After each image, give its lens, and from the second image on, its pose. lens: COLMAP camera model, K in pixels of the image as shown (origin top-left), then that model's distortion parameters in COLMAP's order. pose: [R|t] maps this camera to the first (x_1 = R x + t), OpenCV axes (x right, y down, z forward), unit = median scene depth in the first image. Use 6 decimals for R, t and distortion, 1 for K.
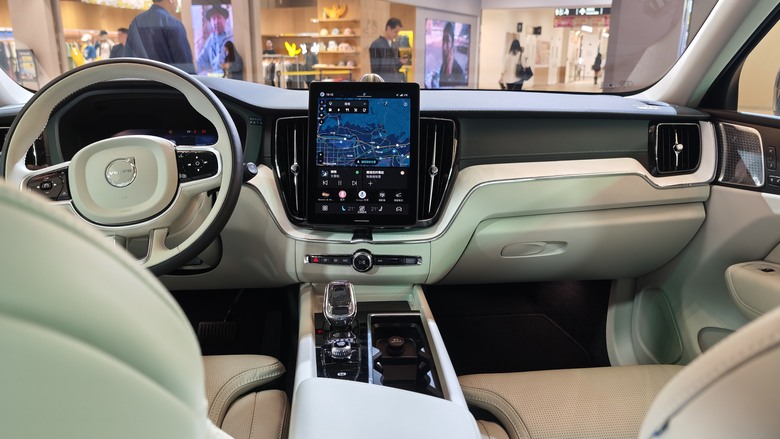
lens RADIAL K [[554.2, 0, 395.0], [0, 554.2, 220.2], [0, 0, 1]] dist [0.002916, -0.002880]
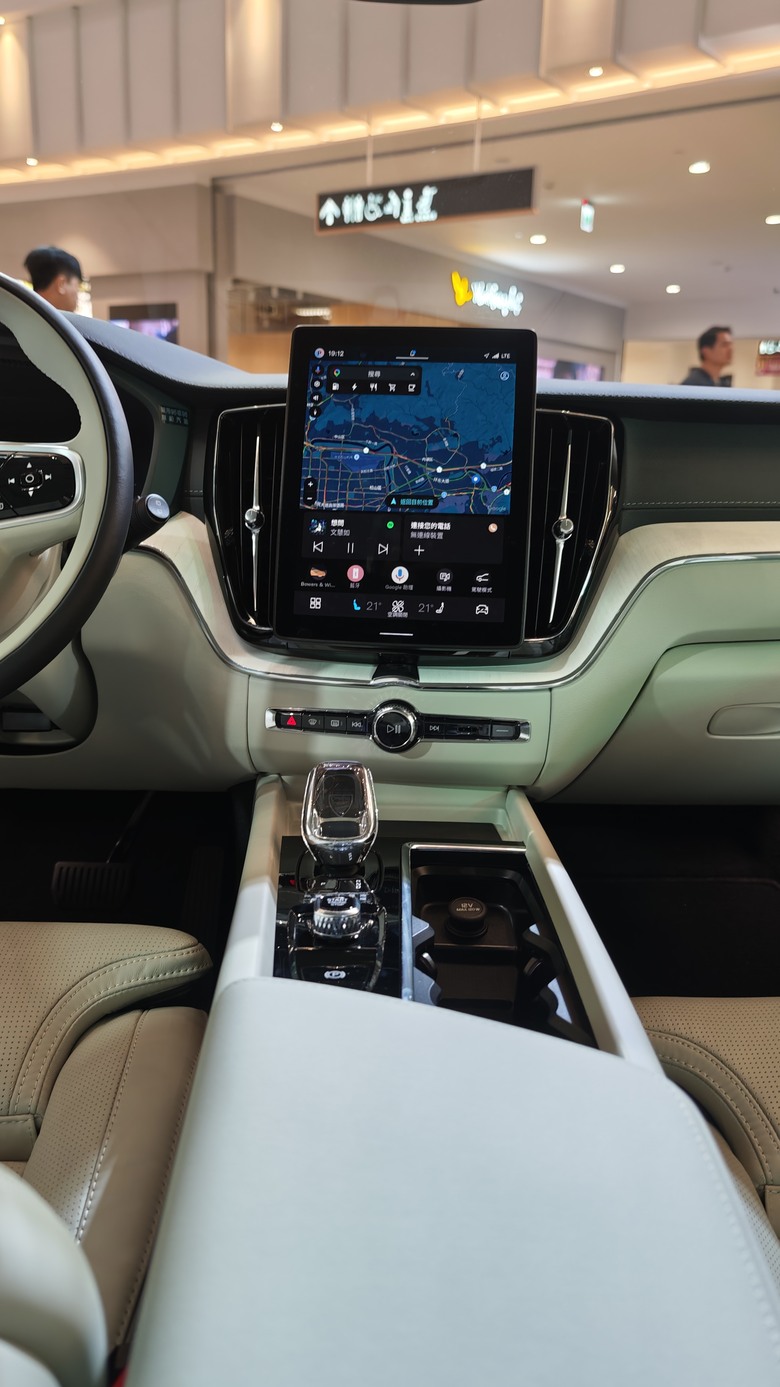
lens RADIAL K [[985.4, 0, 386.4], [0, 985.4, 693.6], [0, 0, 1]] dist [0.002916, -0.002880]
pose [[0.997076, 0.033616, -0.068627, -0.012708], [-0.035420, 0.999054, -0.025247, 0.068069], [0.067714, 0.027604, 0.997323, 0.214071]]
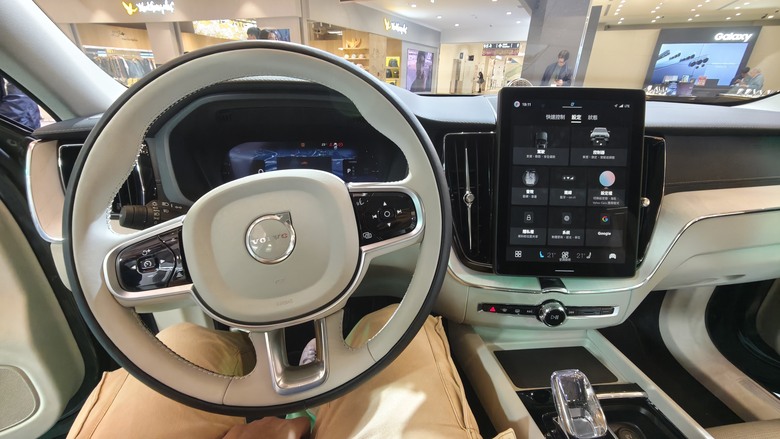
lens RADIAL K [[305.4, 0, 385.4], [0, 305.4, 208.8], [0, 0, 1]] dist [0.009785, -0.000011]
pose [[0.999835, 0.006280, 0.017050, -0.319822], [-0.008420, 0.991677, 0.128474, -0.138359], [-0.016102, -0.128597, 0.991566, 0.572216]]
